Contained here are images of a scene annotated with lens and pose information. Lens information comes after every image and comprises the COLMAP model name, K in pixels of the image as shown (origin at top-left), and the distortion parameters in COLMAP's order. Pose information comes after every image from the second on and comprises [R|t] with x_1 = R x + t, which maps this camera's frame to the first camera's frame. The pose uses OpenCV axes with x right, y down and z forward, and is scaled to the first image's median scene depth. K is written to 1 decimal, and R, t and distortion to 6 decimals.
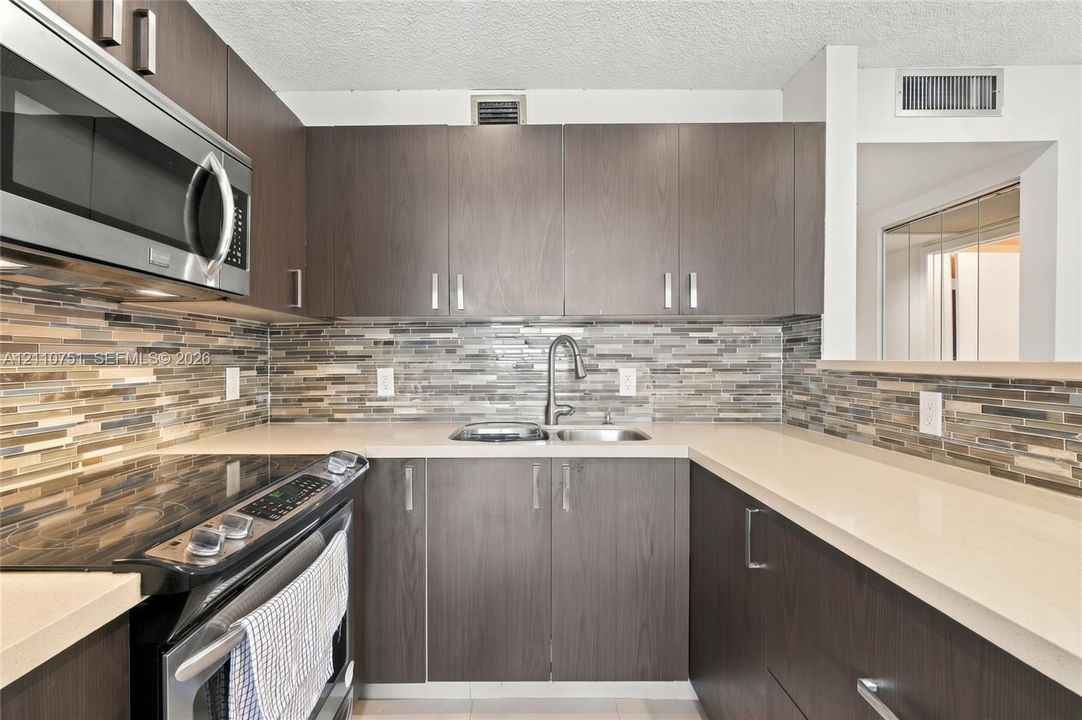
lens RADIAL K [[498.1, 0, 522.5], [0, 498.1, 363.5], [0, 0, 1]] dist [-0.000387, 0.001001]
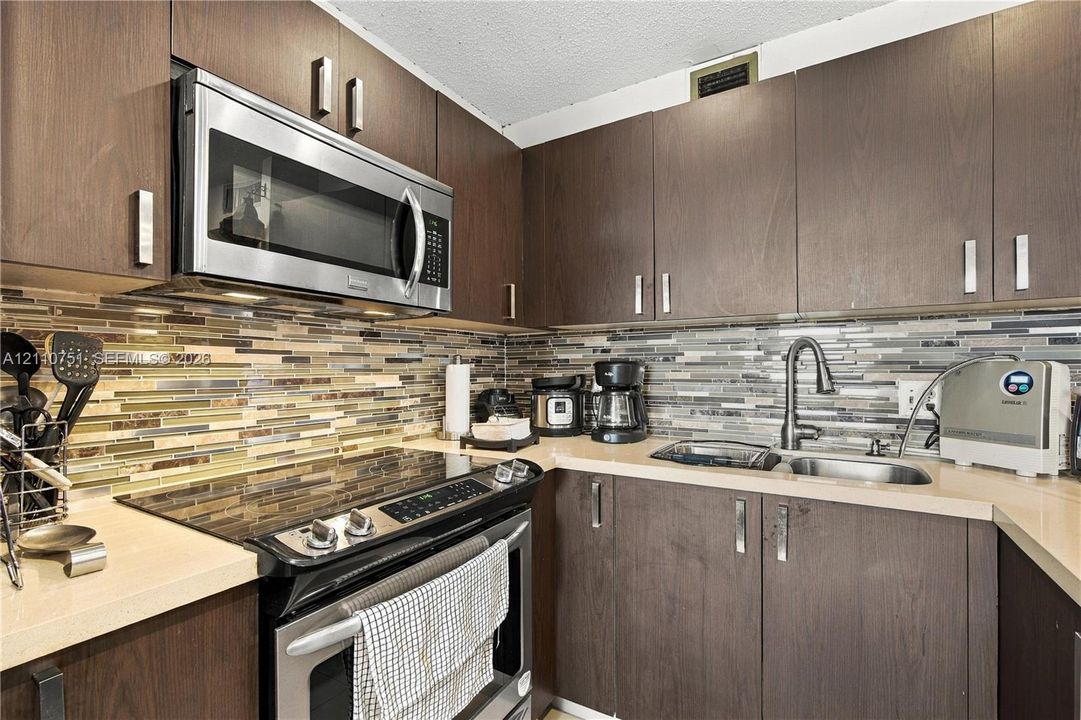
lens RADIAL K [[487.5, 0, 534.7], [0, 487.5, 367.2], [0, 0, 1]] dist [-0.002598, 0.000161]
pose [[0.853030, 0.001474, -0.521860, 0.131581], [-0.004878, 0.999975, -0.005148, -0.004122], [0.521839, 0.006937, 0.853016, 0.128021]]
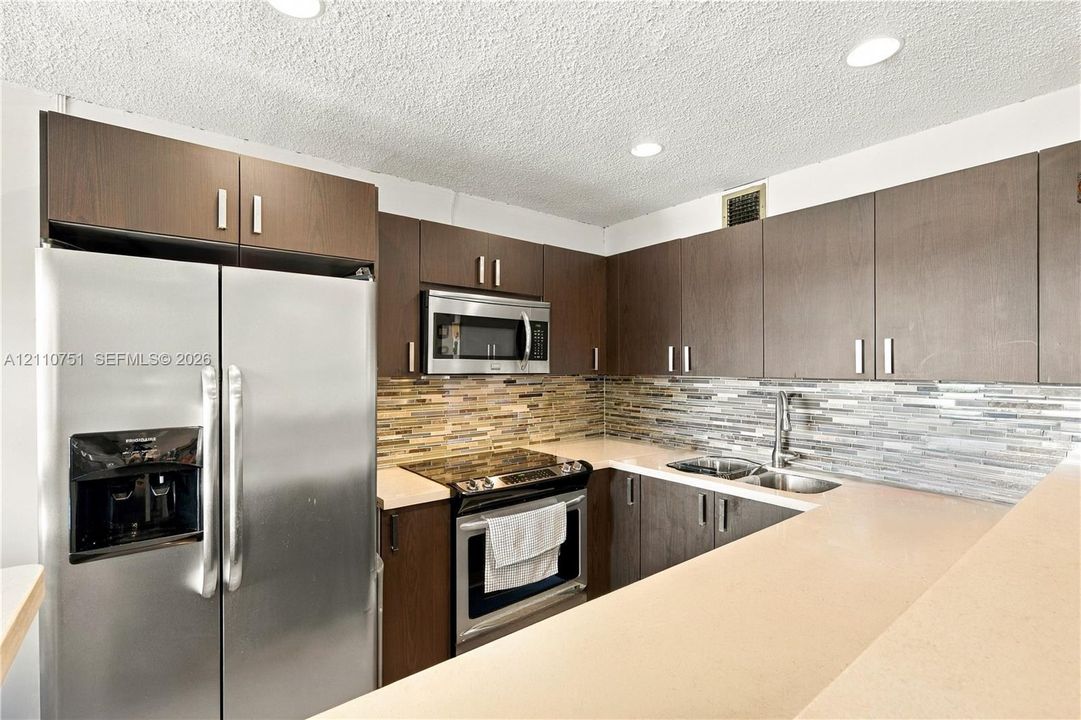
lens RADIAL K [[487.5, 0, 534.7], [0, 487.5, 367.2], [0, 0, 1]] dist [-0.002598, 0.000161]
pose [[0.616891, 0.009268, -0.786994, 0.672321], [-0.010101, 0.999942, 0.003858, -0.121390], [0.786984, 0.005569, 0.616949, -0.158424]]
